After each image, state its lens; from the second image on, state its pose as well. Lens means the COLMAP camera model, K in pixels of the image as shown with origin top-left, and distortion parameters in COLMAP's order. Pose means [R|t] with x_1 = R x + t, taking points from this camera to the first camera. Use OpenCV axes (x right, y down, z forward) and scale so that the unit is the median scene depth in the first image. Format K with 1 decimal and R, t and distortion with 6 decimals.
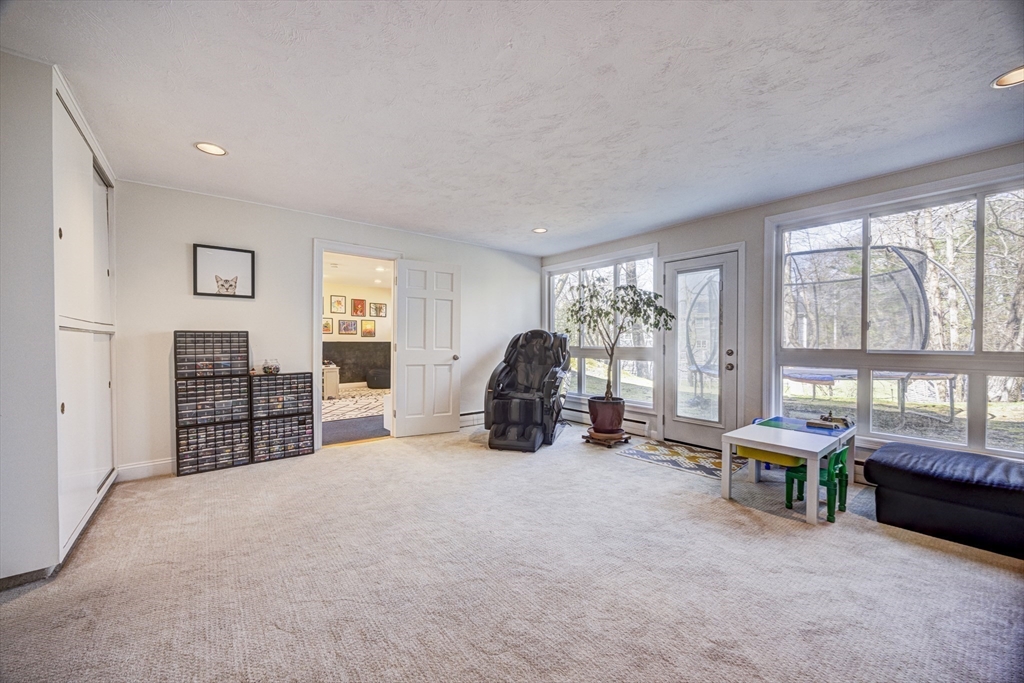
lens RADIAL K [[385.9, 0, 513.7], [0, 385.9, 342.6], [0, 0, 1]] dist [-0.000986, -0.000206]
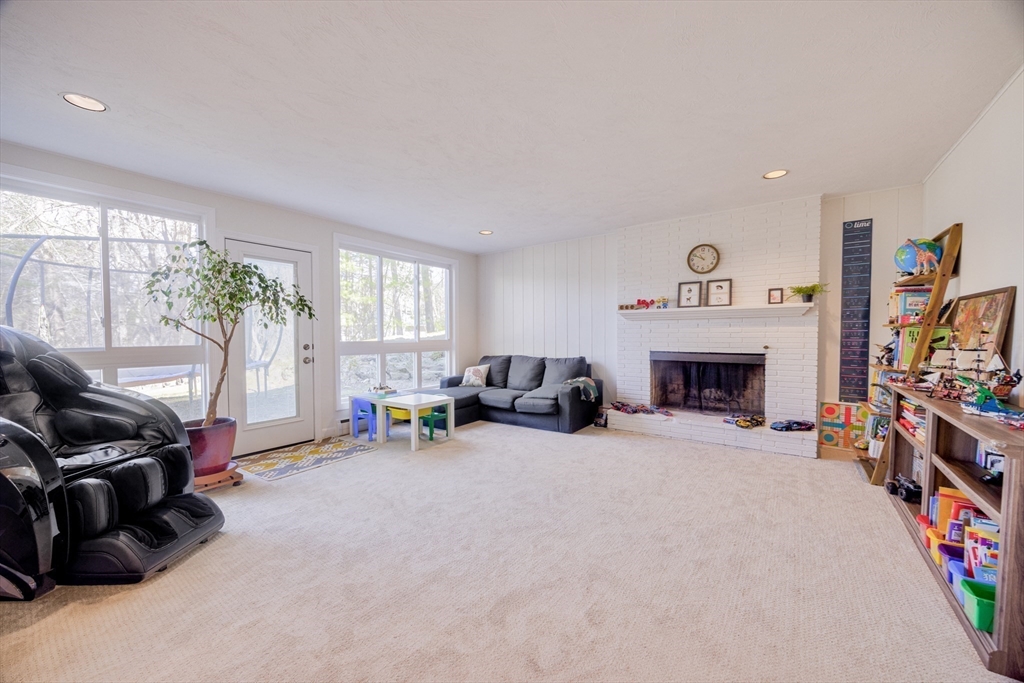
lens RADIAL K [[385.9, 0, 513.2], [0, 385.9, 340.4], [0, 0, 1]] dist [-0.000986, -0.000206]
pose [[-0.260567, -0.004399, 0.965446, -0.650583], [0.015386, 0.999844, 0.008708, 0.007887], [-0.965333, 0.017123, -0.260458, 0.780911]]
